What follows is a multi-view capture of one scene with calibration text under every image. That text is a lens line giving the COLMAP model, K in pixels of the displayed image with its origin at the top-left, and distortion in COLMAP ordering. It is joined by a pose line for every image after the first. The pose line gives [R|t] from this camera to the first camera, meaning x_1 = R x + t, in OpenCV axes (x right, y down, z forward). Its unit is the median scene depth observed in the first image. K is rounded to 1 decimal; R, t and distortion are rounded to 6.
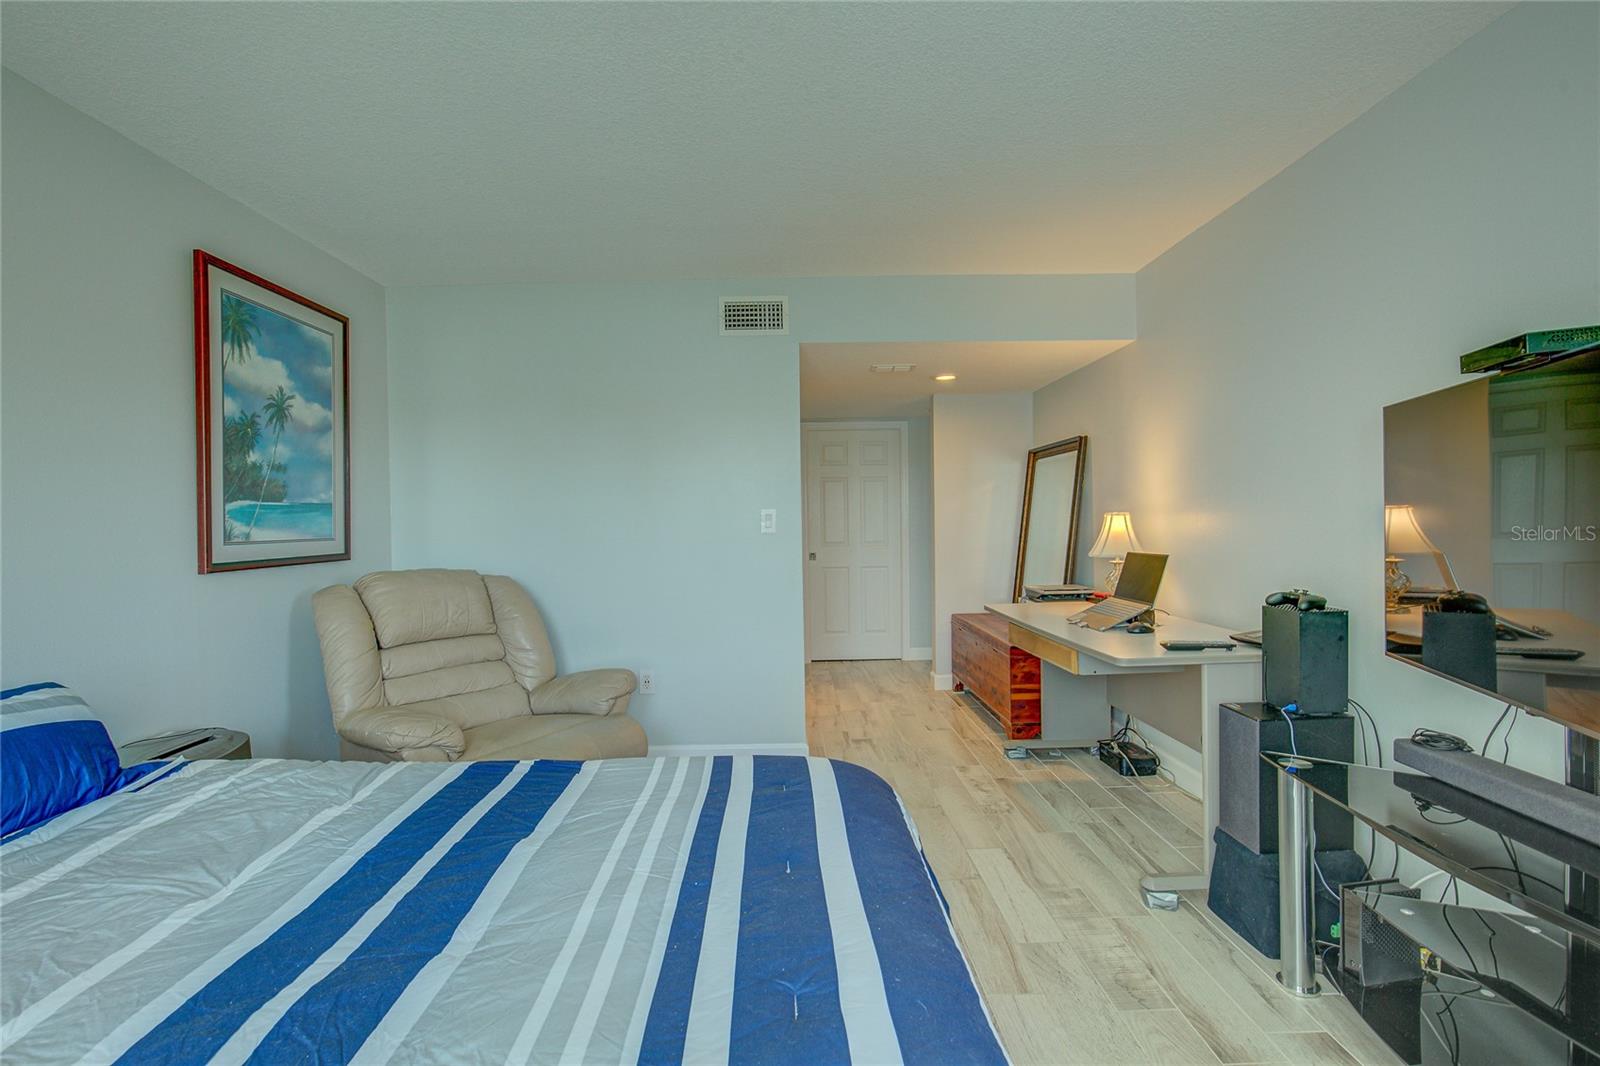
lens RADIAL K [[724.9, 0, 797.1], [0, 724.9, 531.1], [0, 0, 1]] dist [0.001158, 0.001827]
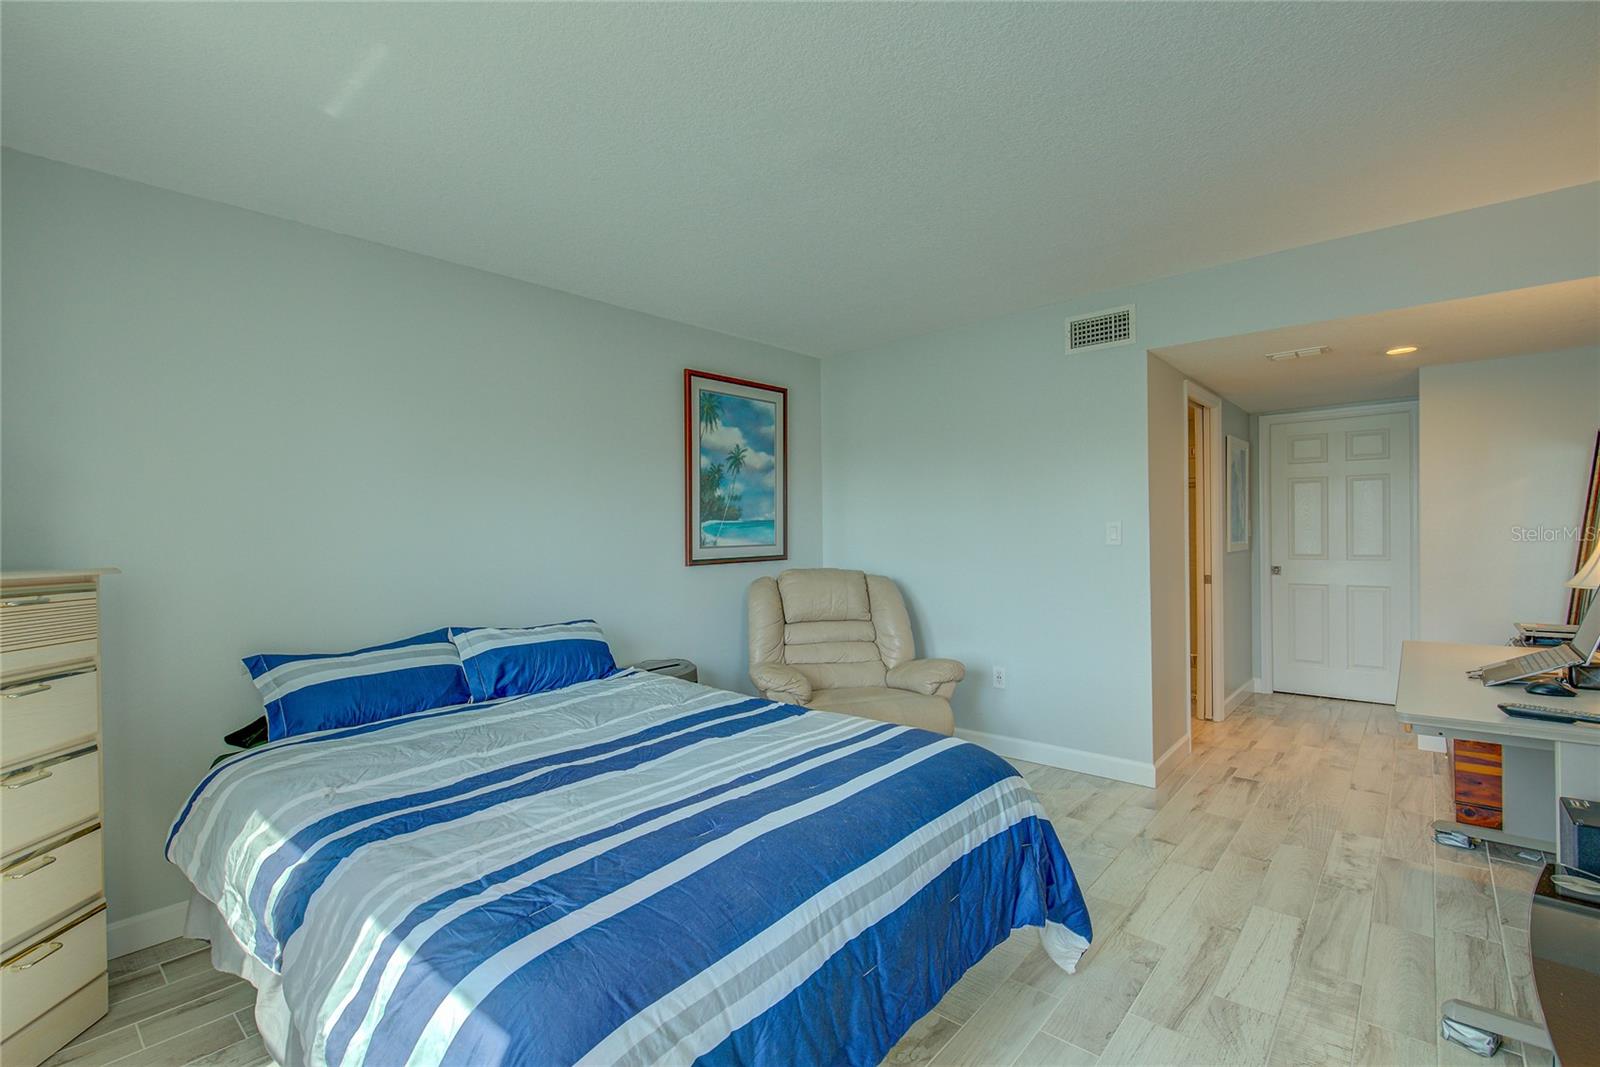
lens RADIAL K [[724.9, 0, 802.5], [0, 724.9, 529.7], [0, 0, 1]] dist [0.001158, 0.001827]
pose [[0.744169, 0.001828, -0.667989, 0.399453], [-0.006208, 0.999972, -0.004180, -0.015057], [0.667962, 0.007257, 0.744160, -0.035867]]
